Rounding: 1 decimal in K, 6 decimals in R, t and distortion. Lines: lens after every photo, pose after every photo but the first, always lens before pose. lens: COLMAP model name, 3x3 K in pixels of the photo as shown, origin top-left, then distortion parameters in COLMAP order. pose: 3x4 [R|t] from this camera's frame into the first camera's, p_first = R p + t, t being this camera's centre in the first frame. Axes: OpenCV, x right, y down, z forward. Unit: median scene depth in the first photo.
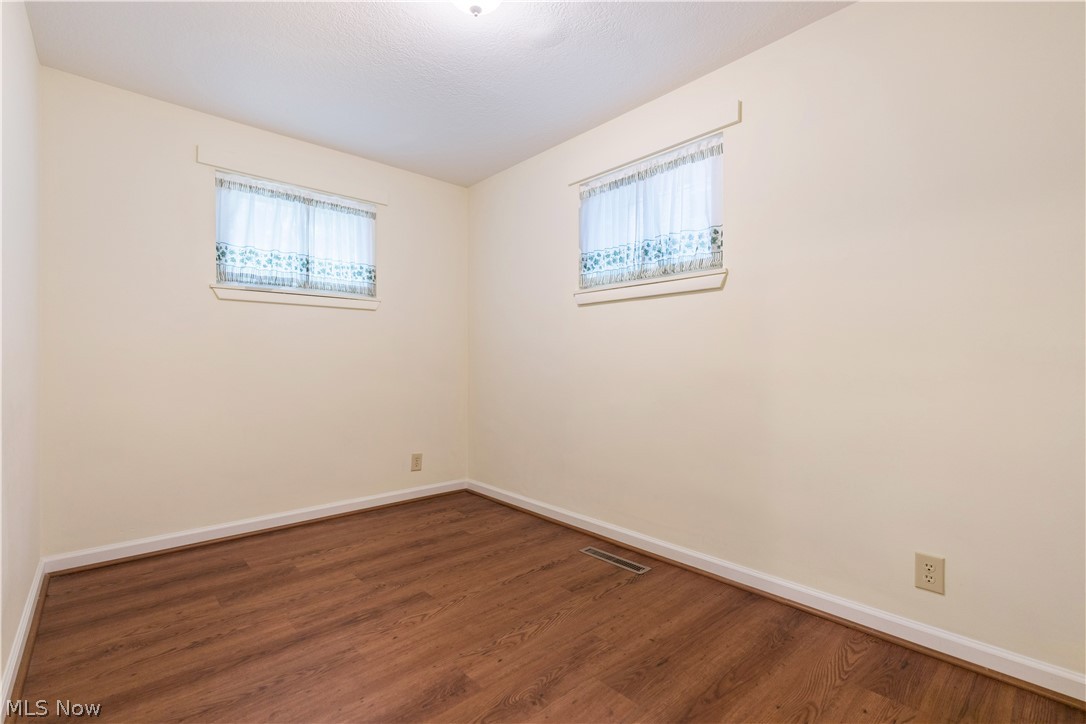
lens RADIAL K [[483.6, 0, 547.0], [0, 483.6, 363.7], [0, 0, 1]] dist [-0.003202, -0.000066]
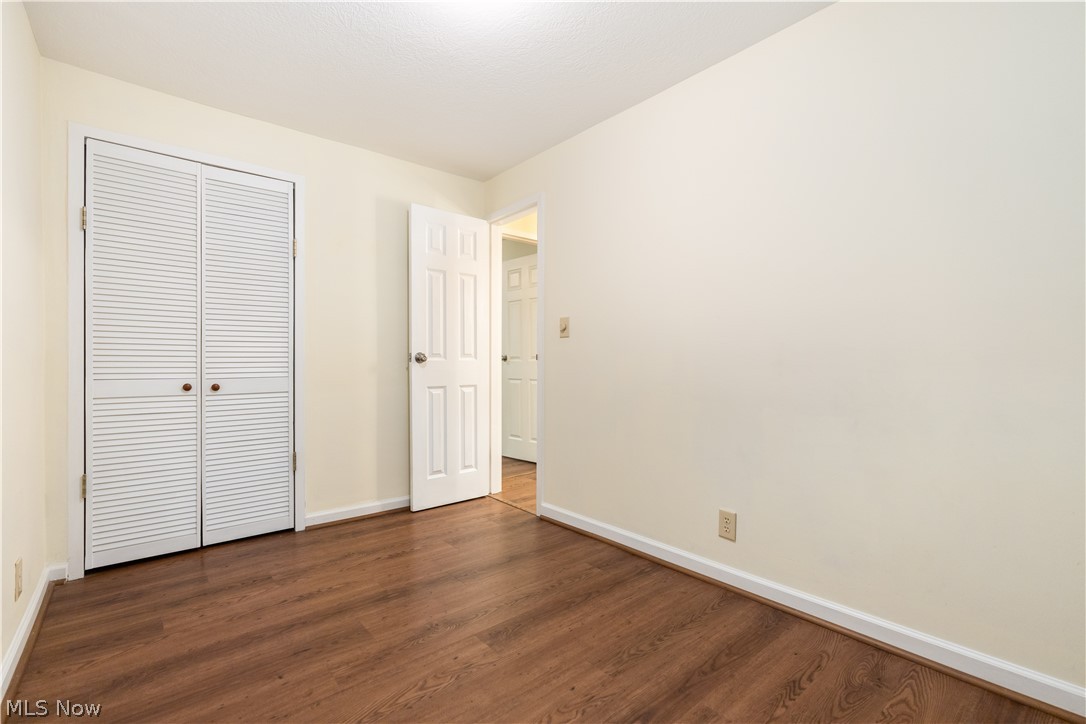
lens RADIAL K [[483.6, 0, 547.0], [0, 483.6, 363.7], [0, 0, 1]] dist [-0.003202, -0.000066]
pose [[-0.999117, -0.001191, 0.042005, -0.323726], [-0.001043, 0.999993, 0.003536, -0.006846], [-0.042009, 0.003489, -0.999111, 1.960905]]
